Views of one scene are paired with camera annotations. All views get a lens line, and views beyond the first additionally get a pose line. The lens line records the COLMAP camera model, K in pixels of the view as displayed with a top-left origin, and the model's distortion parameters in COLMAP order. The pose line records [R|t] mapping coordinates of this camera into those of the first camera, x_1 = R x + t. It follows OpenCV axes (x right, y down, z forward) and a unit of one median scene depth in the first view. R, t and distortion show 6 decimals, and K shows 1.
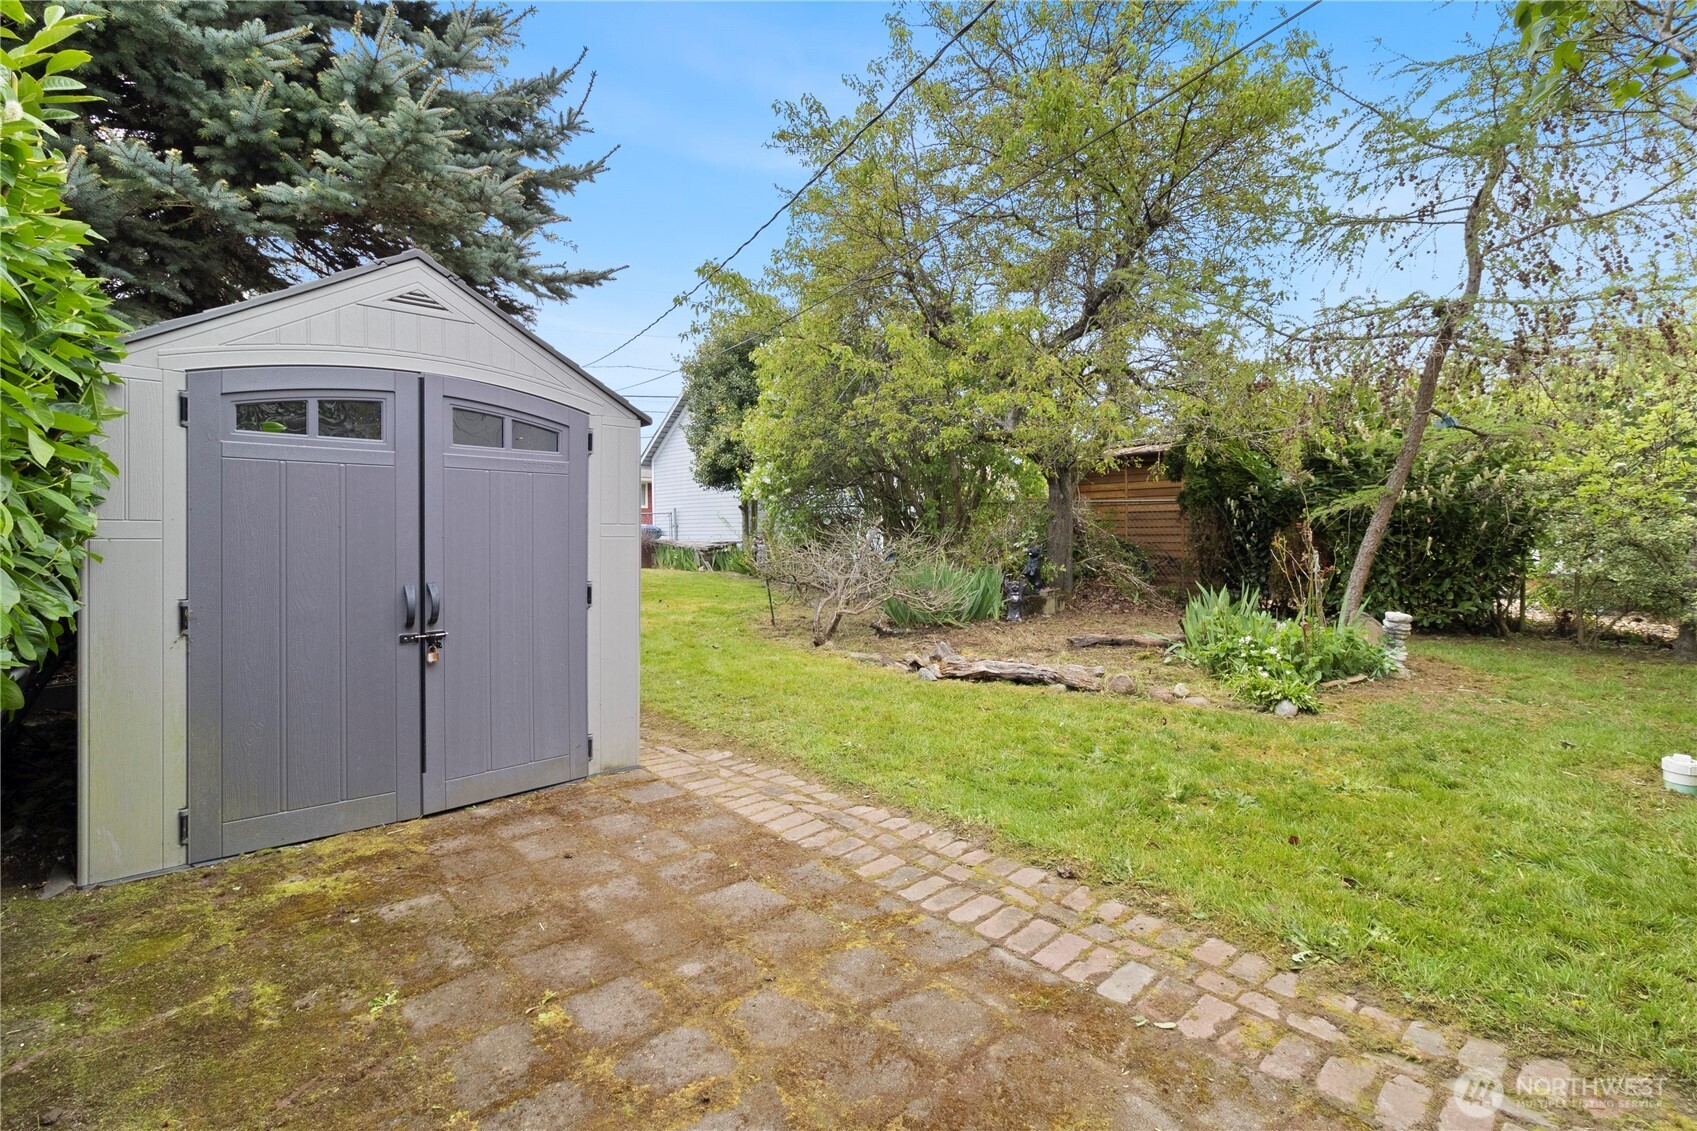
lens RADIAL K [[779.3, 0, 848.5], [0, 779.3, 553.2], [0, 0, 1]] dist [-0.000512, -0.000089]
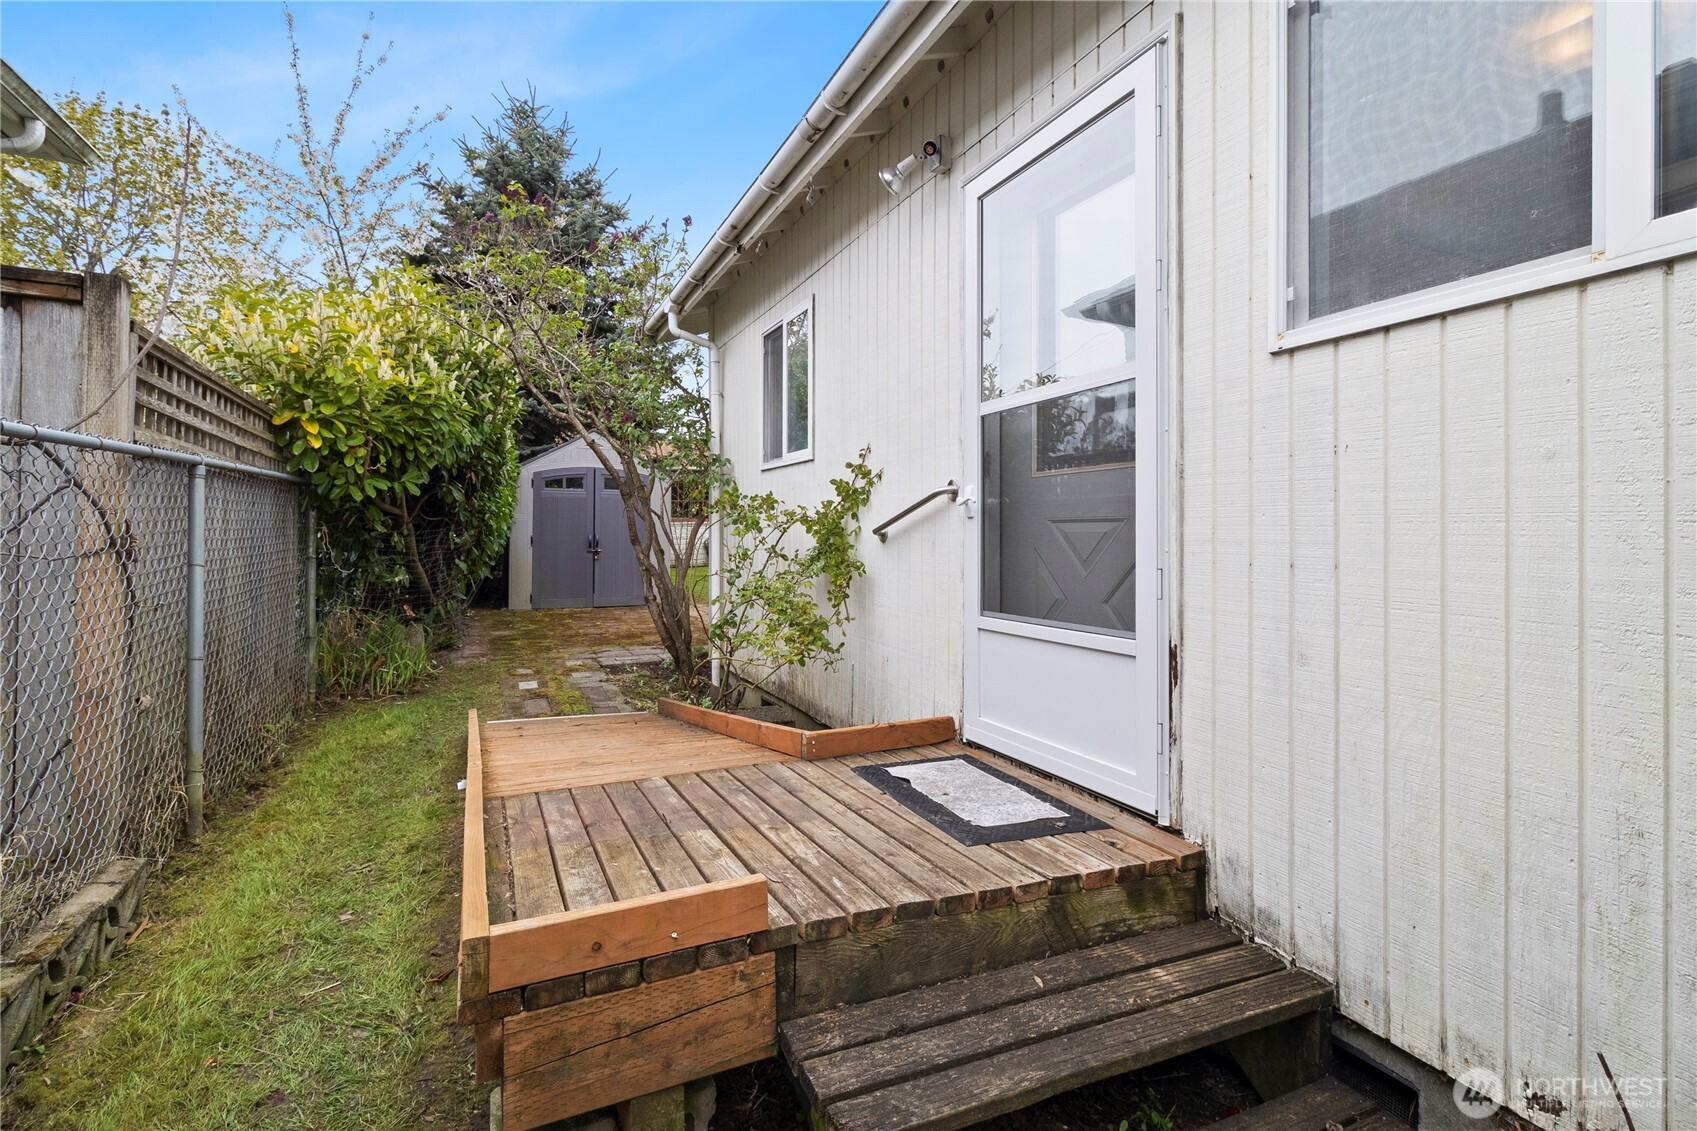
lens RADIAL K [[779.3, 0, 842.5], [0, 779.3, 555.4], [0, 0, 1]] dist [-0.000512, -0.000089]
pose [[0.961368, 0.000598, -0.275267, 1.372779], [-0.006777, 0.999746, -0.021498, 0.197792], [0.275184, 0.022533, 0.961127, -1.868922]]
